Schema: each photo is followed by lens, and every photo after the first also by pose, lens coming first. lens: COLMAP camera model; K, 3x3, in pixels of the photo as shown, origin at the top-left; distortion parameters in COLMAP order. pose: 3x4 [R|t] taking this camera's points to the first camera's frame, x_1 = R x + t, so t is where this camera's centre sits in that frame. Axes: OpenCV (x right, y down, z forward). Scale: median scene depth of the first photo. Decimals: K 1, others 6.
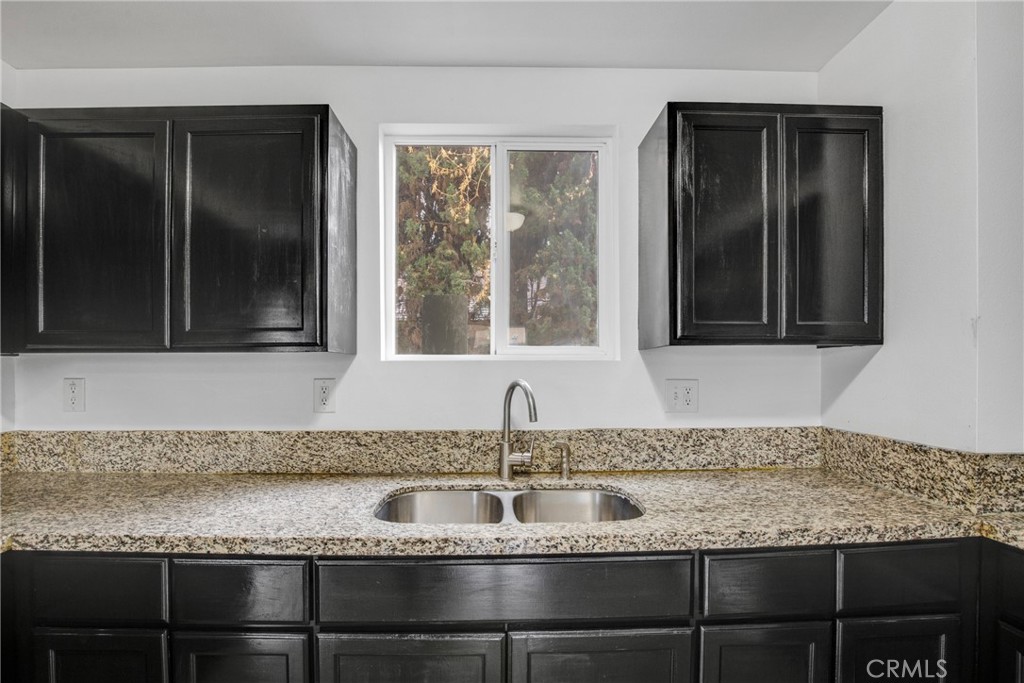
lens RADIAL K [[483.8, 0, 511.2], [0, 483.8, 383.5], [0, 0, 1]] dist [-0.046111, 0.009664]
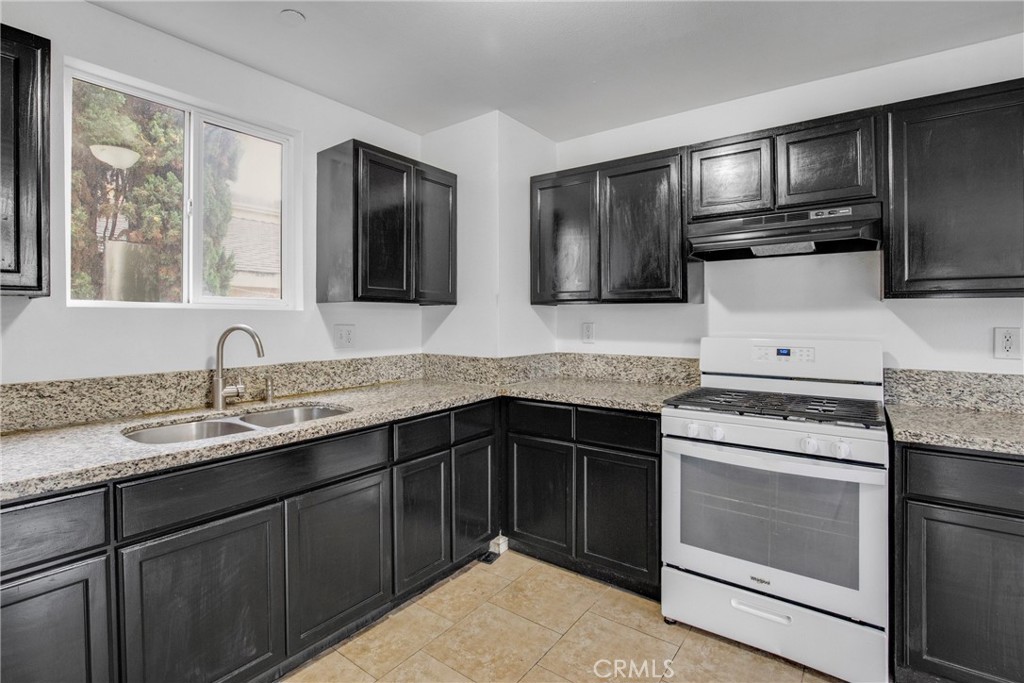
lens RADIAL K [[483.8, 0, 511.2], [0, 483.8, 383.5], [0, 0, 1]] dist [-0.046111, 0.009664]
pose [[0.620029, -0.094004, 0.778927, -0.495667], [0.014656, 0.994011, 0.108295, 0.018830], [-0.784442, -0.055730, 0.617693, -0.297725]]
